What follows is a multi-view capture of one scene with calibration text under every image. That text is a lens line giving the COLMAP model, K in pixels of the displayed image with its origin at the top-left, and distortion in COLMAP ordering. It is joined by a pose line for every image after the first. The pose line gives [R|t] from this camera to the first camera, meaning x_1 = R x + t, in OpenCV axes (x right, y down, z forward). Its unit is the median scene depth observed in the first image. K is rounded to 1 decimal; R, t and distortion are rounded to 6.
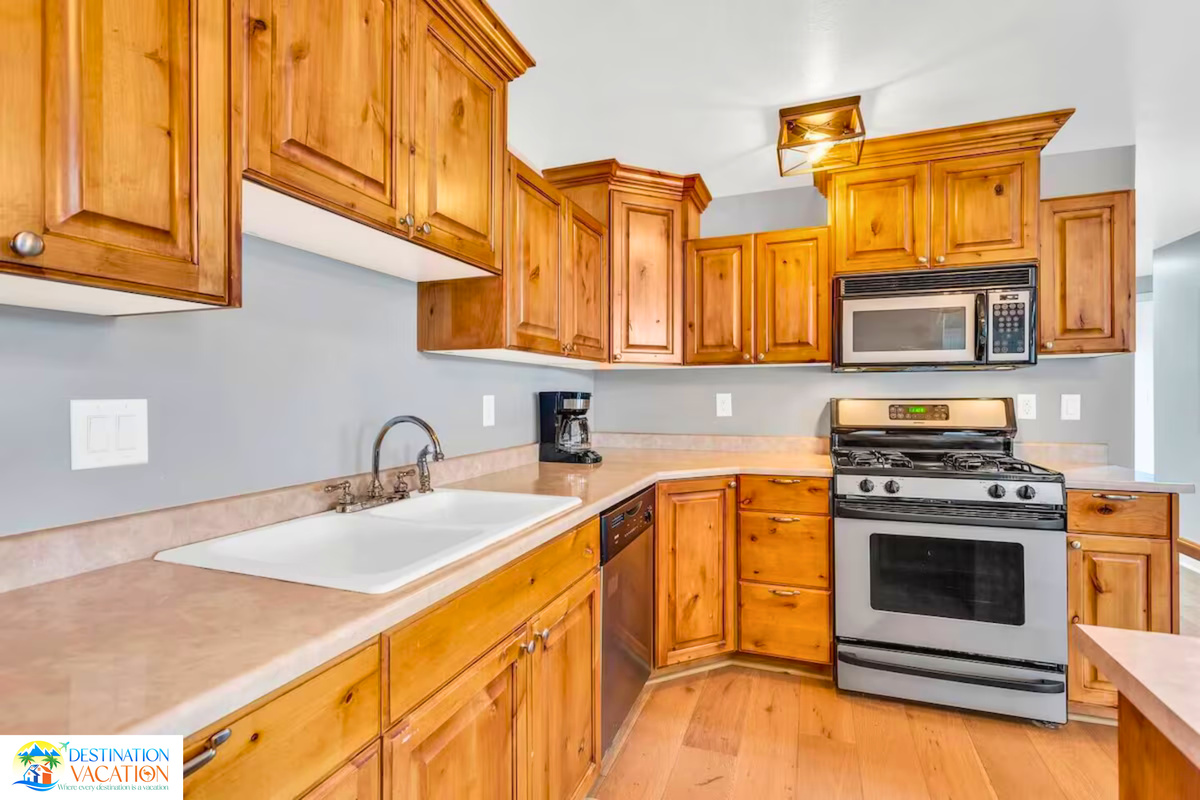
lens RADIAL K [[578.4, 0, 597.6], [0, 578.4, 389.6], [0, 0, 1]] dist [-0.002461, -0.000235]
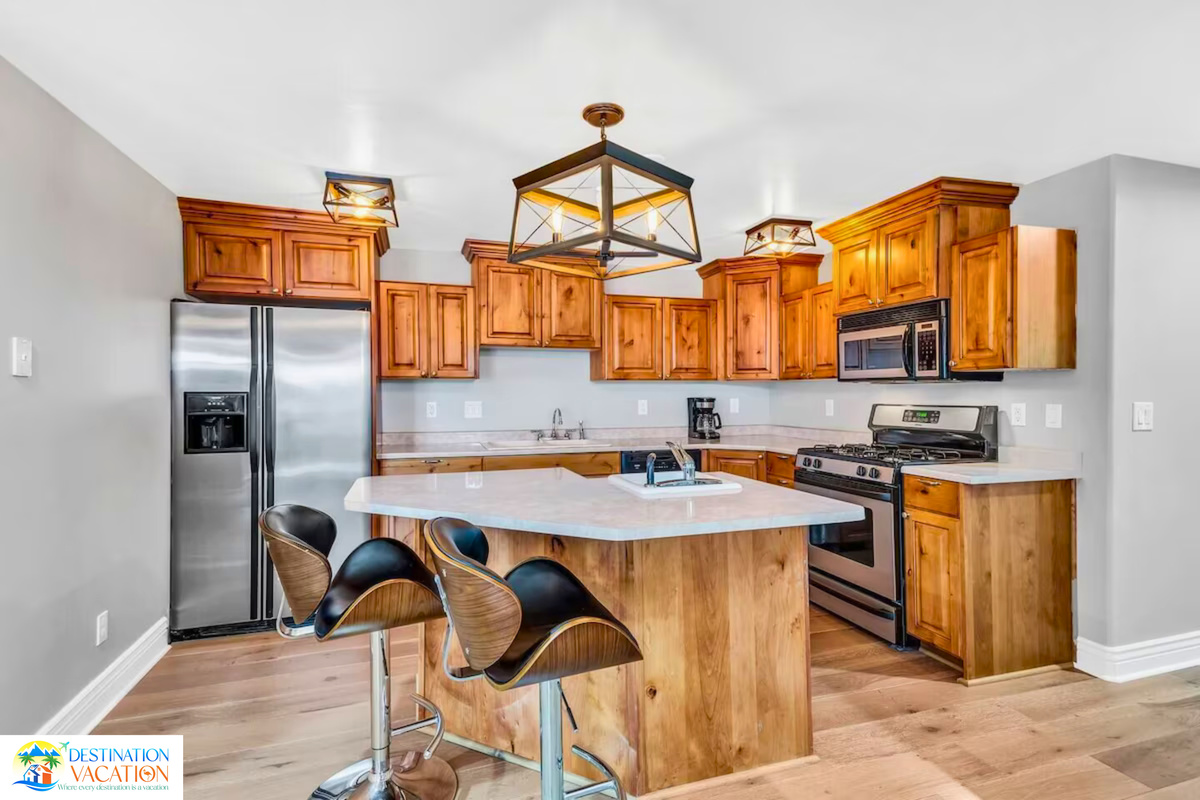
lens RADIAL K [[578.4, 0, 602.3], [0, 578.4, 398.4], [0, 0, 1]] dist [-0.002461, -0.000235]
pose [[0.619579, 0.008216, -0.784892, 1.248745], [0.005505, 0.999875, 0.014811, -0.024400], [0.784915, -0.013498, 0.619456, -0.337316]]
